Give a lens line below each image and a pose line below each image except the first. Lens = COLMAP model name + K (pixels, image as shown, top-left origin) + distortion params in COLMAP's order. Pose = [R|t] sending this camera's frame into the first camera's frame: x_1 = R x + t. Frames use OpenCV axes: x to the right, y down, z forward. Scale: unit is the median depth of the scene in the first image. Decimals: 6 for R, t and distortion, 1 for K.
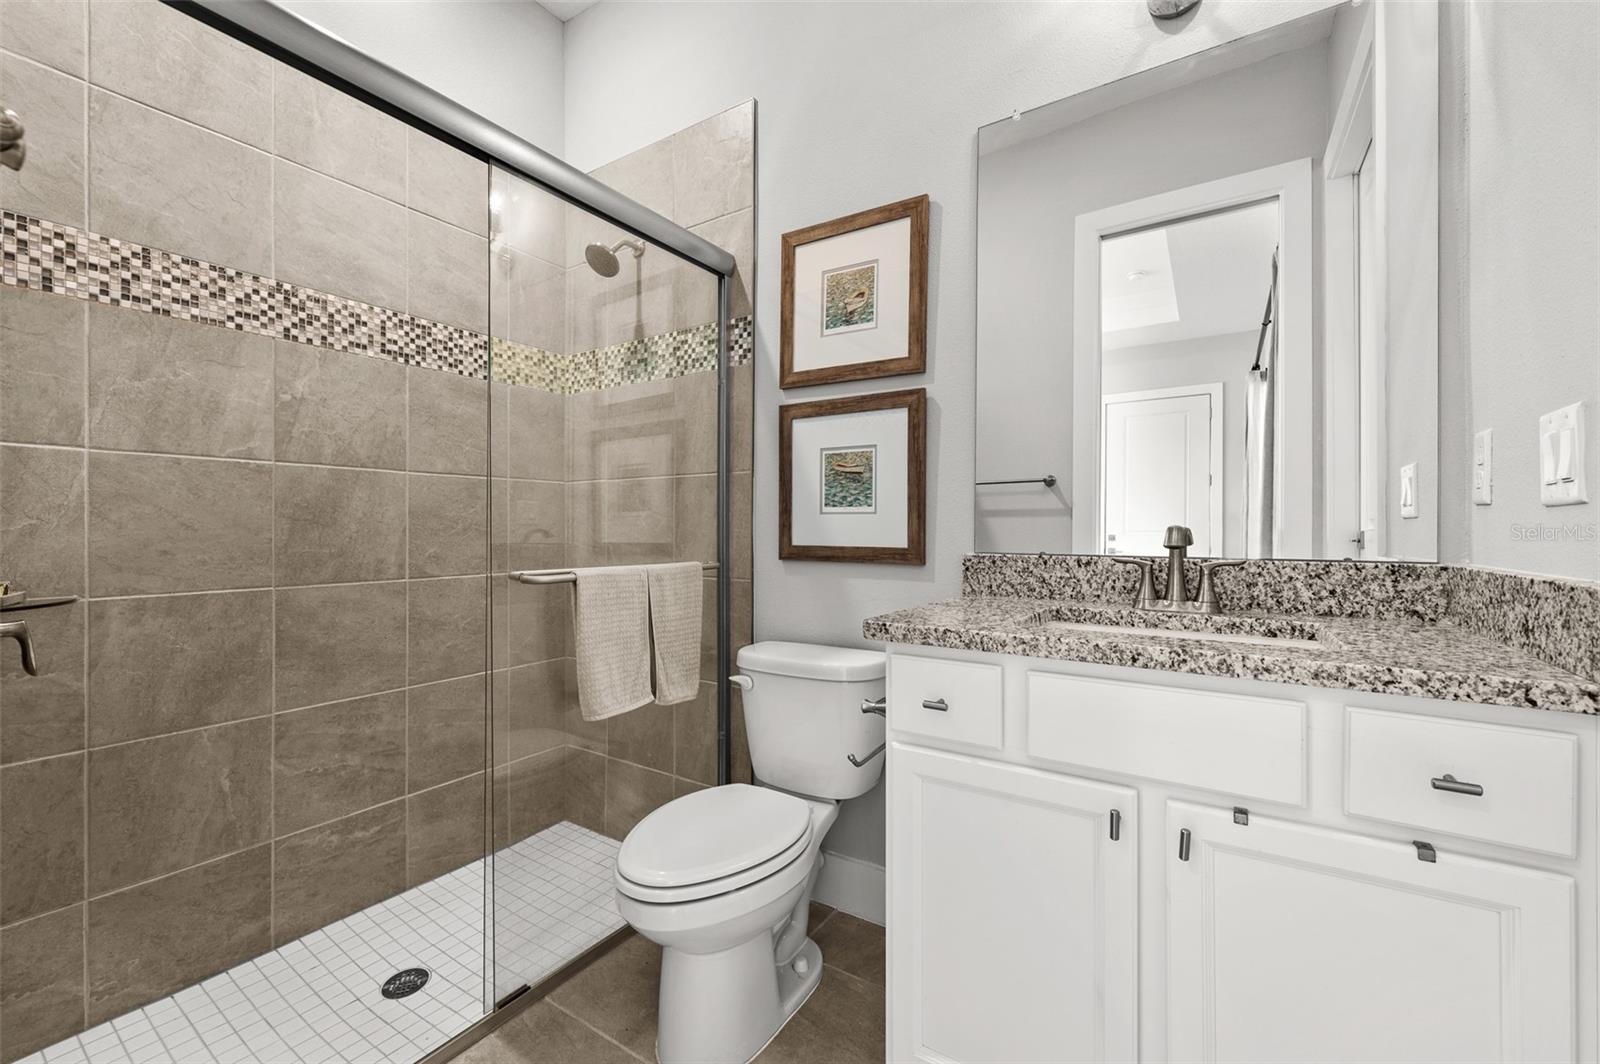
lens RADIAL K [[637.8, 0, 805.2], [0, 637.8, 528.8], [0, 0, 1]] dist [0.000805, 0.000291]
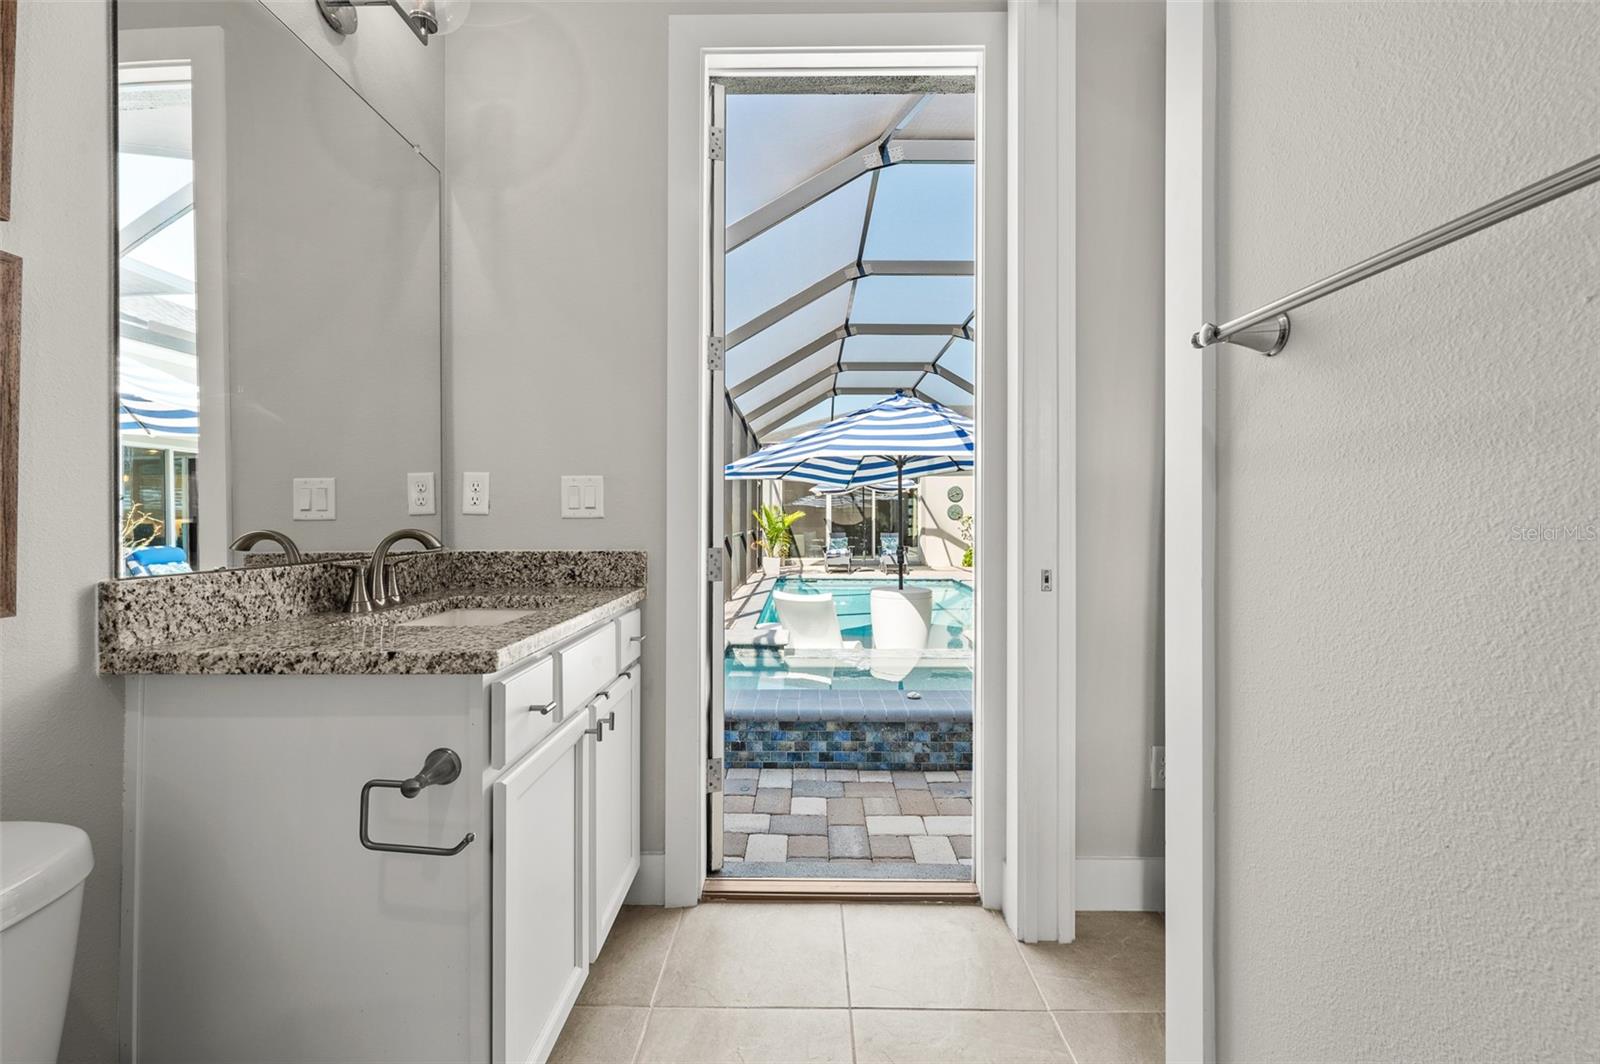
lens RADIAL K [[637.8, 0, 805.2], [0, 637.8, 528.8], [0, 0, 1]] dist [0.000805, 0.000291]
pose [[-0.535206, -0.014636, 0.844594, -0.645194], [-0.000820, 0.999858, 0.016807, -0.021343], [-0.844721, 0.008302, -0.535143, 0.885963]]
